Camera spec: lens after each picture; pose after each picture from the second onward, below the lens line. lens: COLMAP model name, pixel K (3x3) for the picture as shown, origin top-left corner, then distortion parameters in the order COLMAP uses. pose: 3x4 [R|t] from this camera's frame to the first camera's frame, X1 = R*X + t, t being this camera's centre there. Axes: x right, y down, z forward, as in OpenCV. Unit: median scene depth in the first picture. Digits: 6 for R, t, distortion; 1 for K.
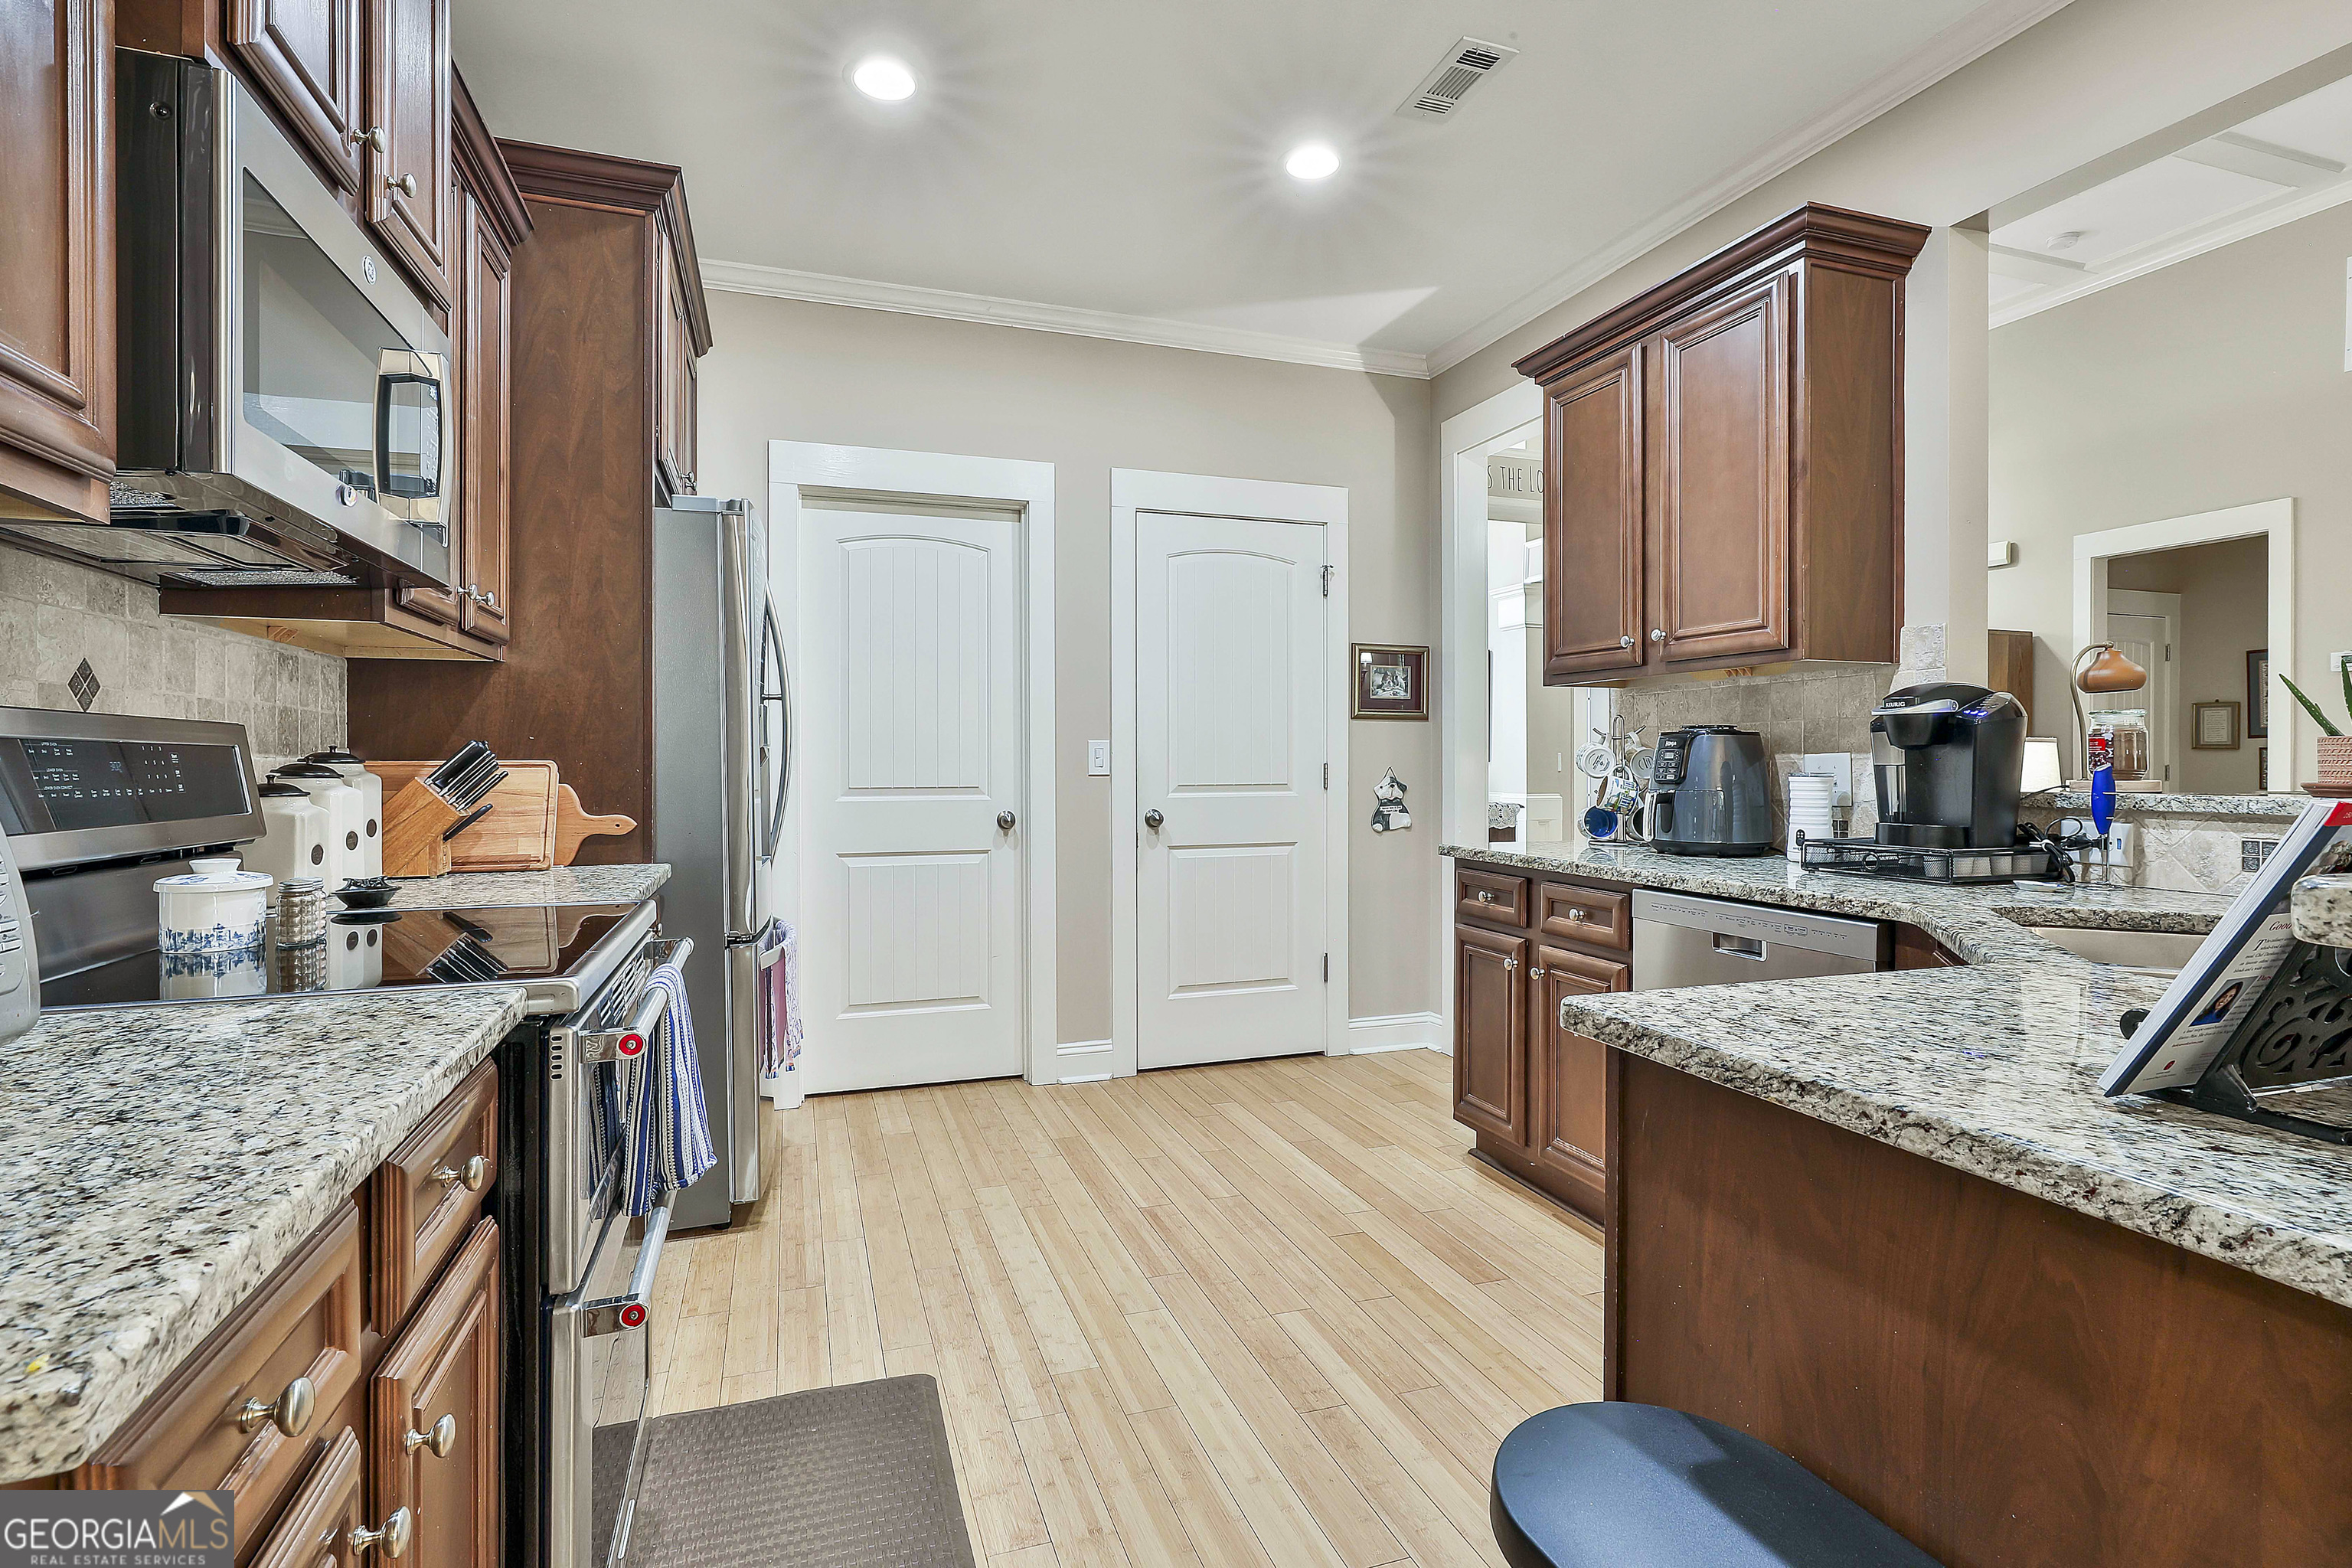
lens RADIAL K [[1135.3, 0, 1176.1], [0, 1135.3, 735.1], [0, 0, 1]] dist [-0.005604, 0.004561]
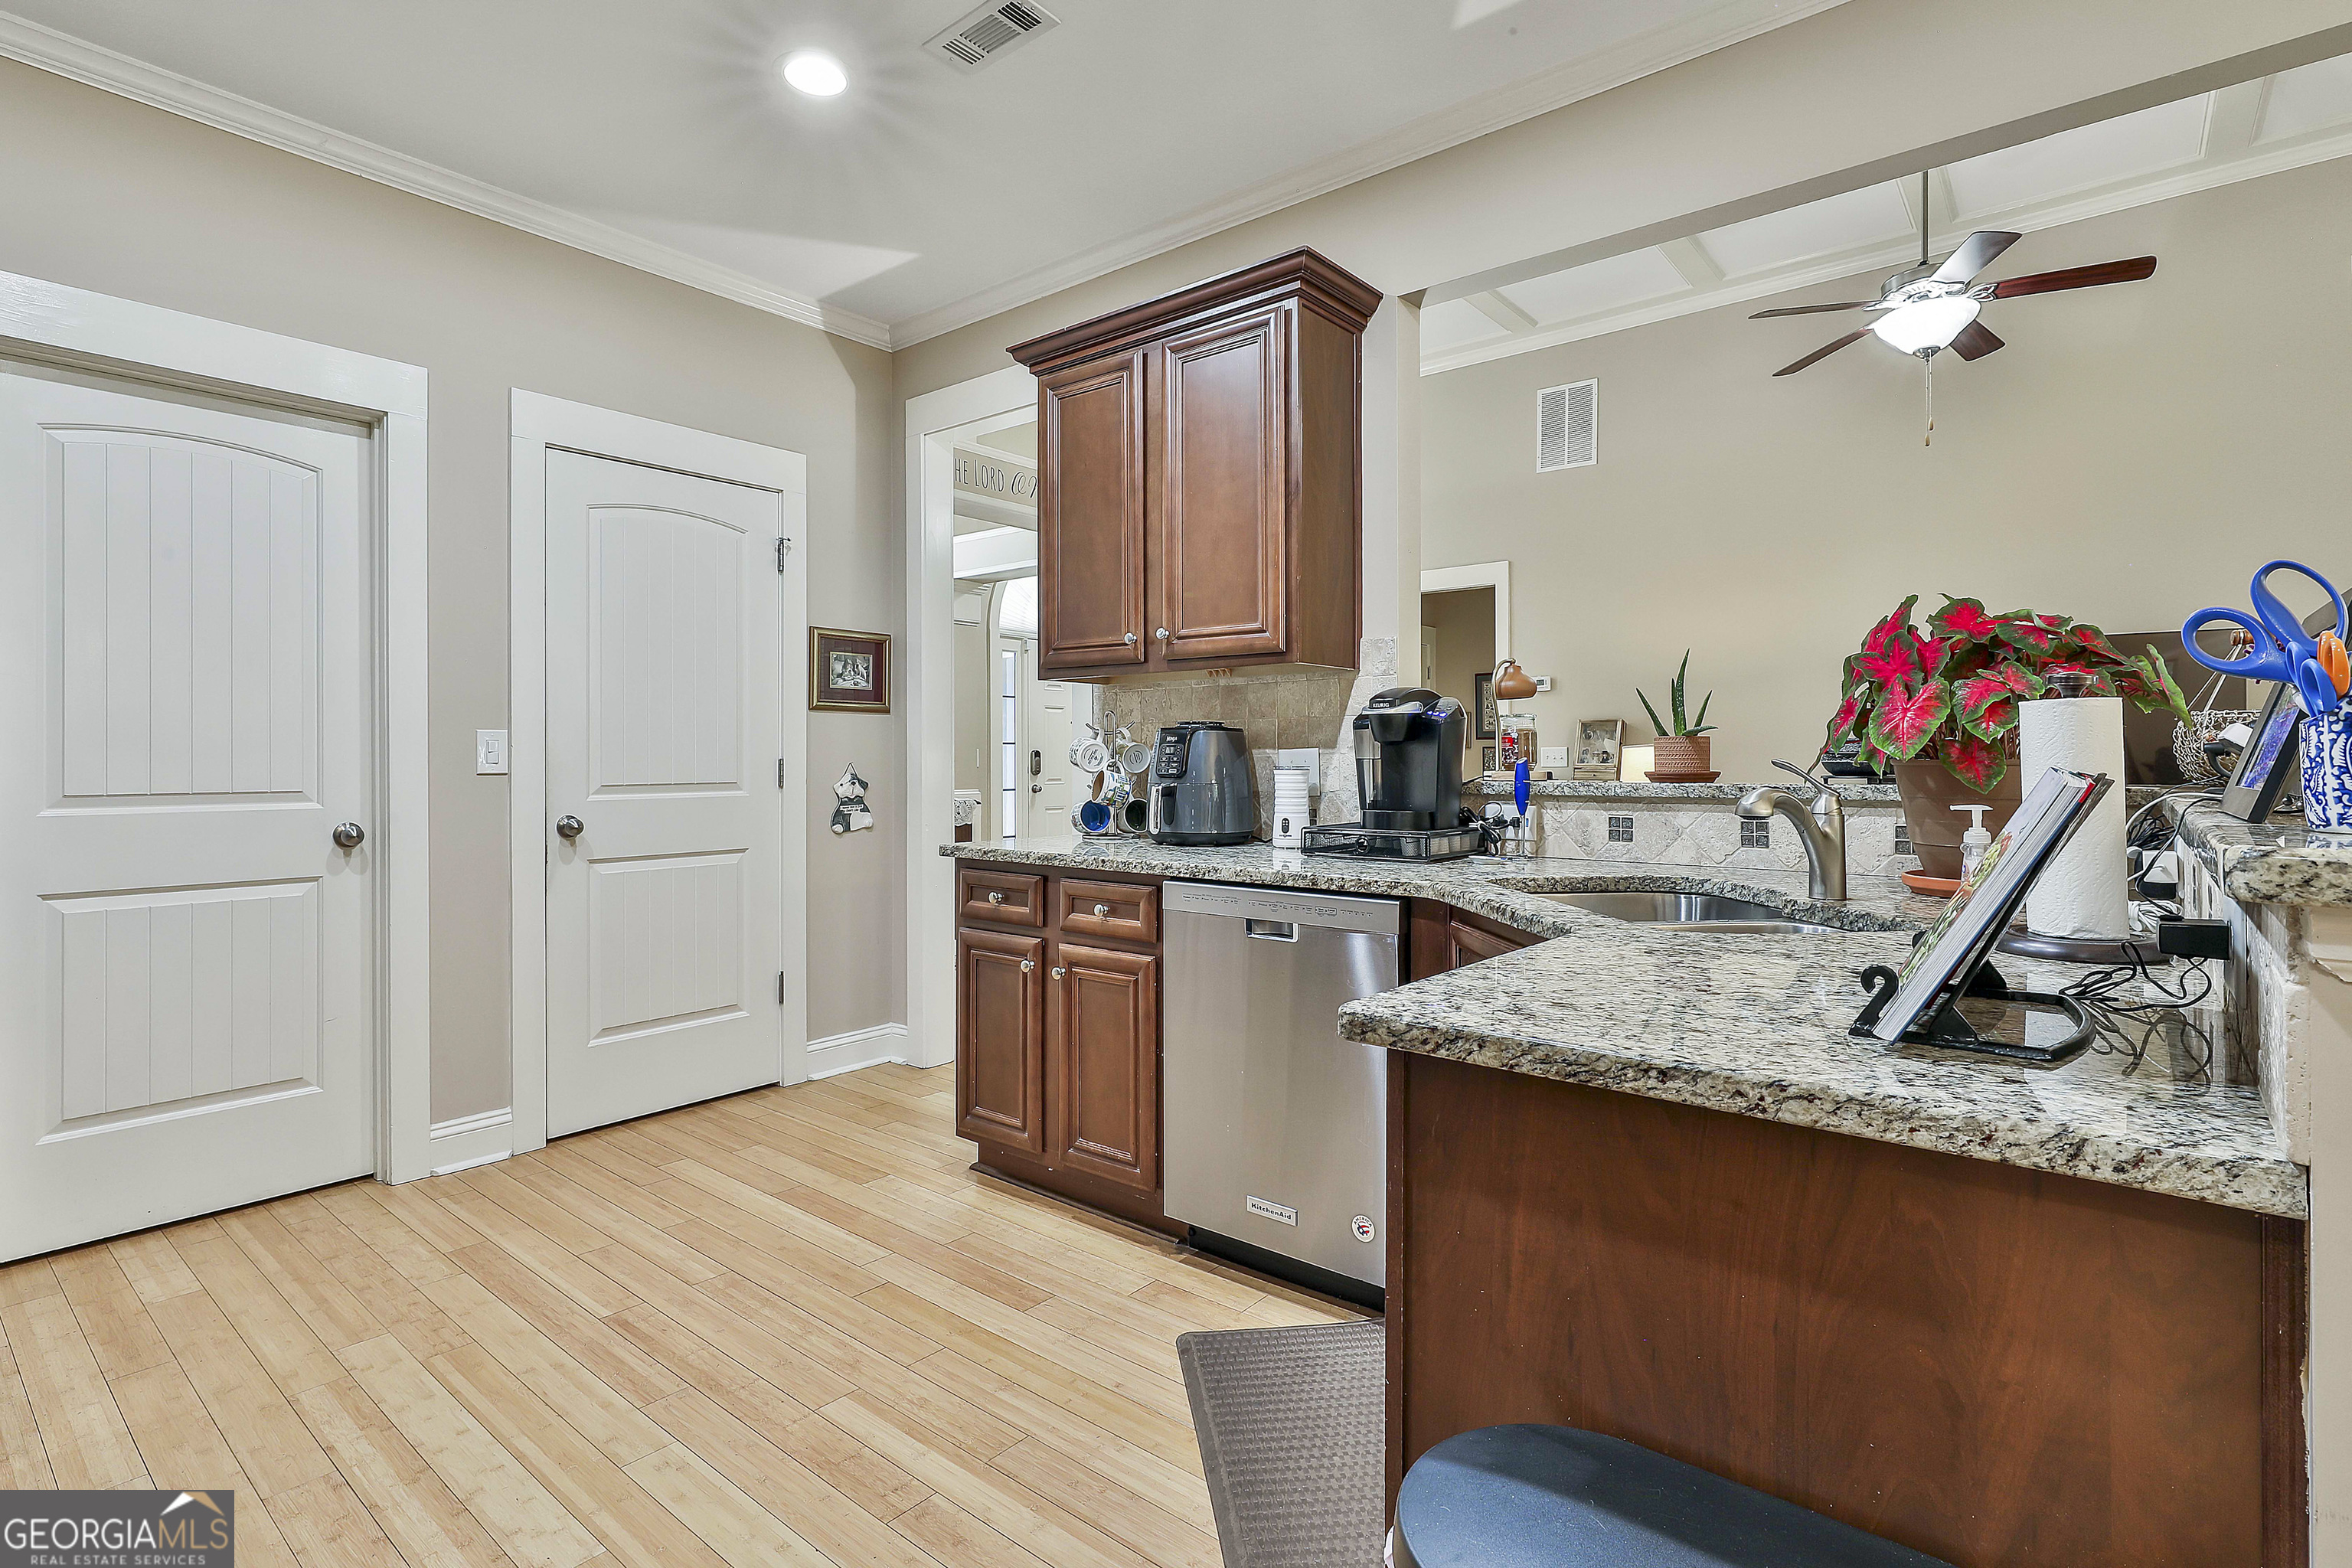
lens RADIAL K [[1135.3, 0, 1176.1], [0, 1135.3, 735.1], [0, 0, 1]] dist [-0.005604, 0.004561]
pose [[0.851590, 0.010183, 0.524109, -0.109281], [-0.011491, 0.999934, -0.000756, 0.004886], [-0.524082, -0.005378, 0.851651, 0.116231]]
